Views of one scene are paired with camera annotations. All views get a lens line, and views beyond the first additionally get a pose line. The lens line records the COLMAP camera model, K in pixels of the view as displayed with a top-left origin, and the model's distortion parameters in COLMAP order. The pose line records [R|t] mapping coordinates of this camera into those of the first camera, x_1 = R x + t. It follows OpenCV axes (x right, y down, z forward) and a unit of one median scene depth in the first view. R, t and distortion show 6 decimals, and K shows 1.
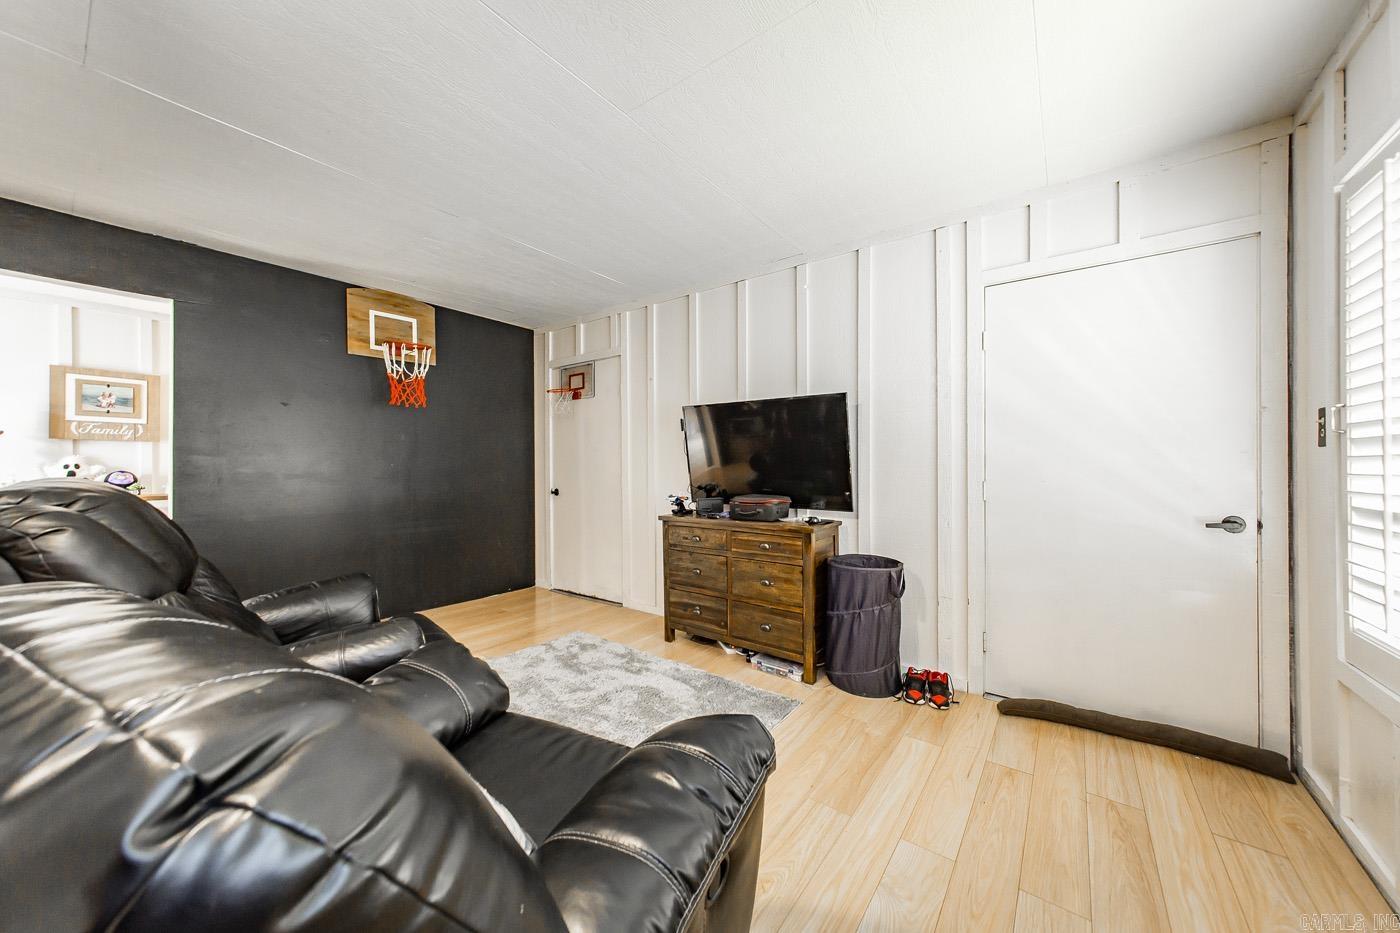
lens RADIAL K [[504.7, 0, 694.2], [0, 504.7, 455.2], [0, 0, 1]] dist [-0.001767, 0.001957]
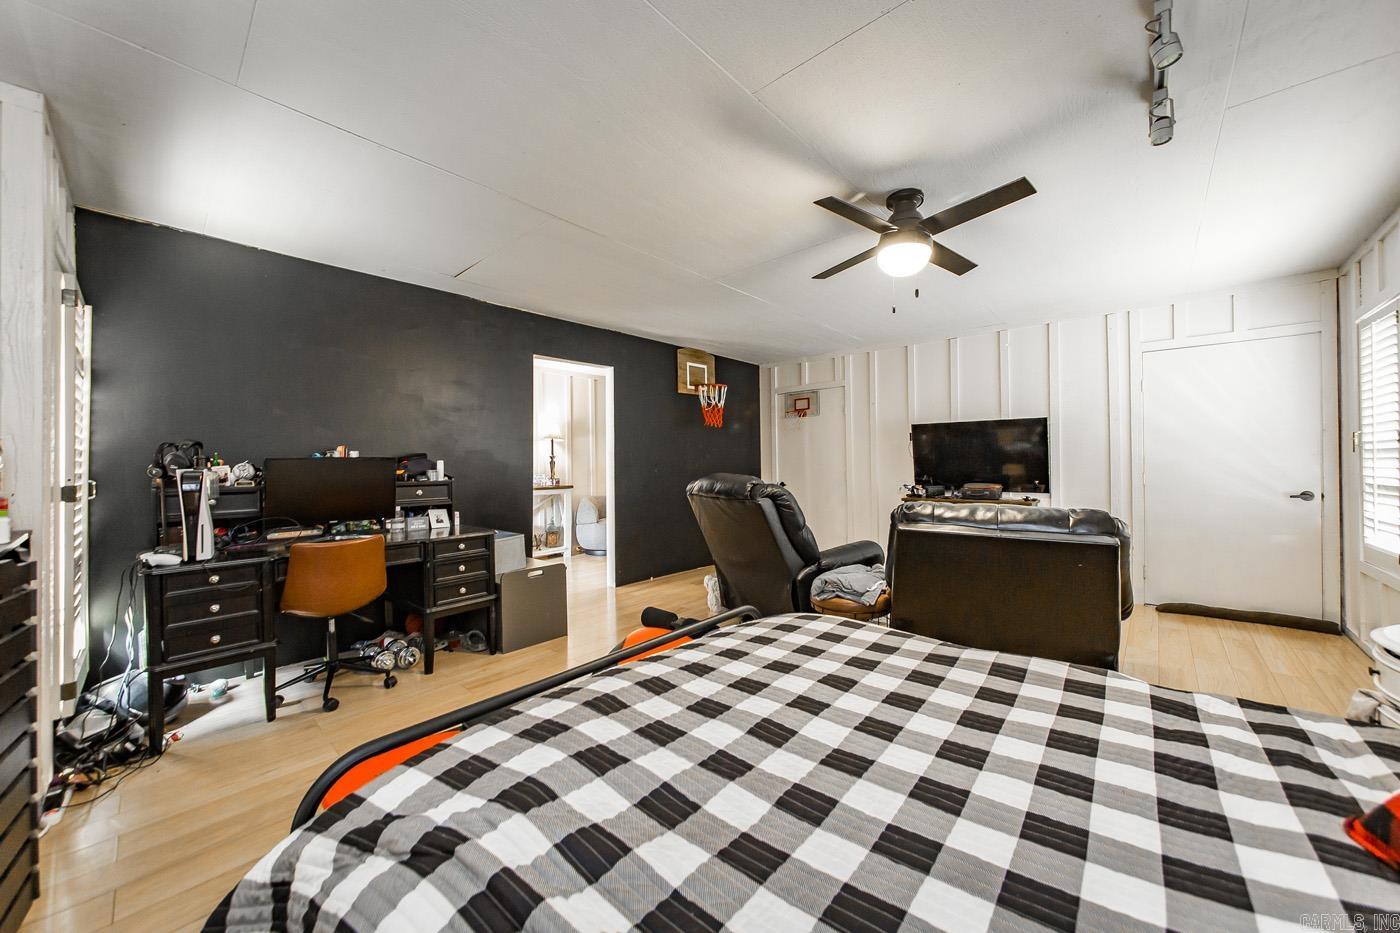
lens RADIAL K [[511.1, 0, 694.4], [0, 511.1, 453.4], [0, 0, 1]] dist [-0.006888, 0.000289]
pose [[0.995495, -0.009434, -0.094346, -0.673166], [0.009601, 0.999953, 0.001314, -0.025733], [0.094329, -0.002214, 0.995539, -0.723835]]
